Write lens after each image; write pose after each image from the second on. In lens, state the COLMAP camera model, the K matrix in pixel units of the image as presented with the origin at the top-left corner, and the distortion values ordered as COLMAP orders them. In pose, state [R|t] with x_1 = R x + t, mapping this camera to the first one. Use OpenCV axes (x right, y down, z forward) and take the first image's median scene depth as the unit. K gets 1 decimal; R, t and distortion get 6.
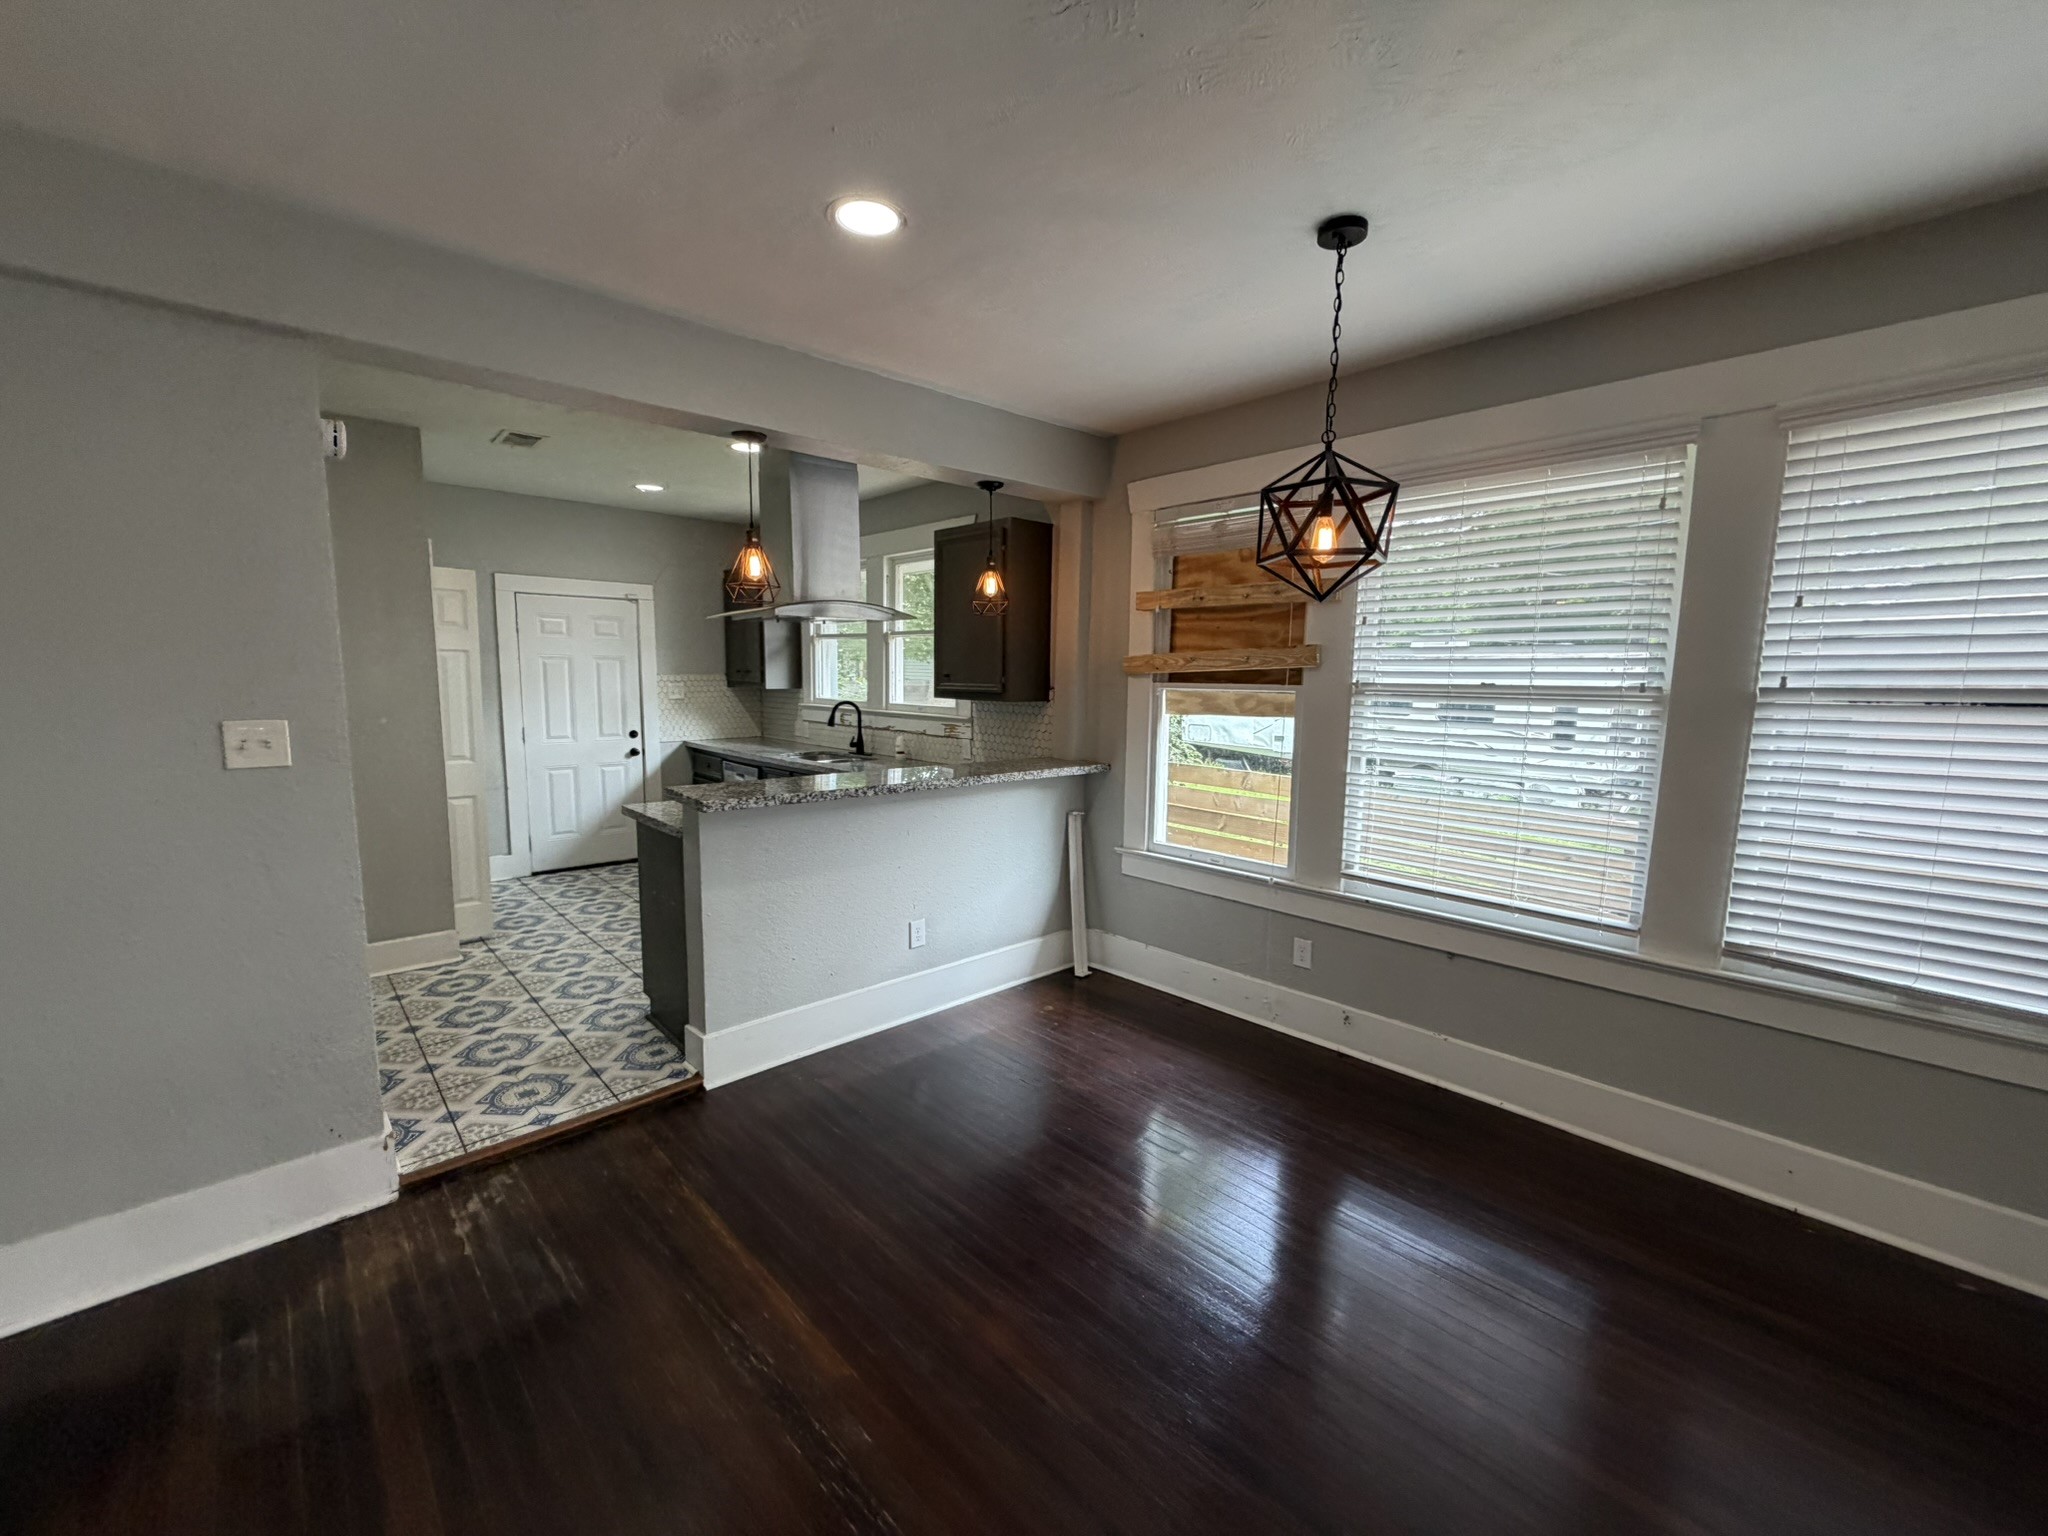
lens RADIAL K [[815.4, 0, 1016.2], [0, 815.4, 773.1], [0, 0, 1]] dist [-0.000509, 0.000742]
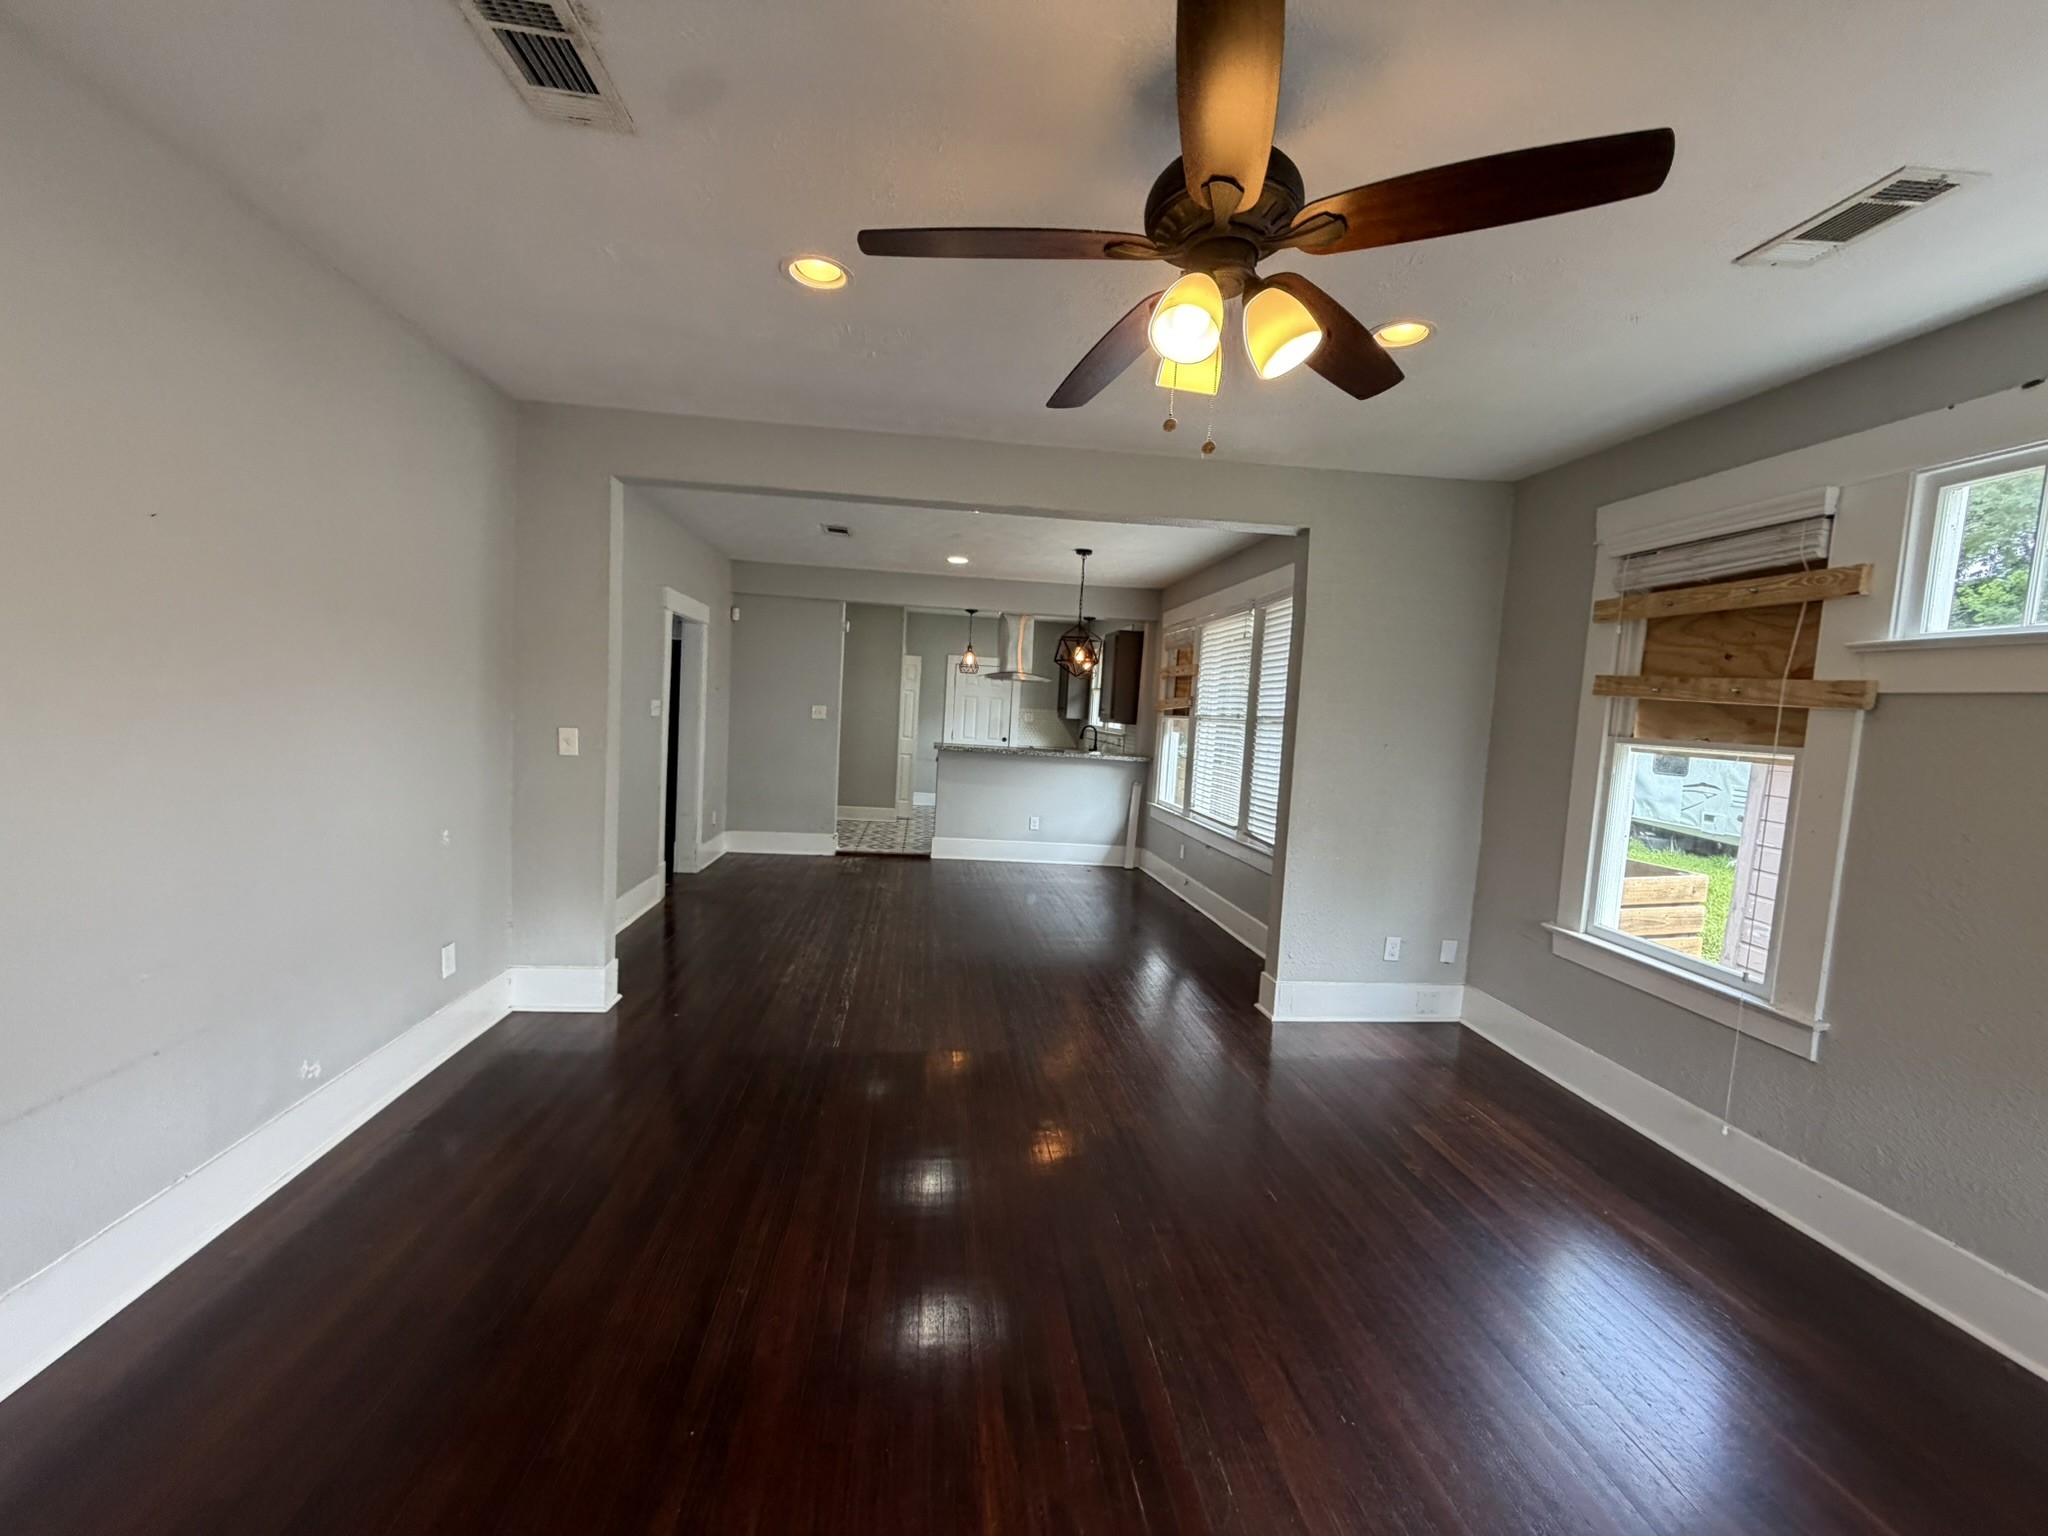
lens RADIAL K [[815.4, 0, 1026.5], [0, 815.4, 773.9], [0, 0, 1]] dist [-0.000509, 0.000742]
pose [[0.808878, 0.082256, -0.582194, 0.954886], [-0.122452, 0.992022, -0.029972, 0.114176], [0.575084, 0.095535, 0.812497, -0.677725]]
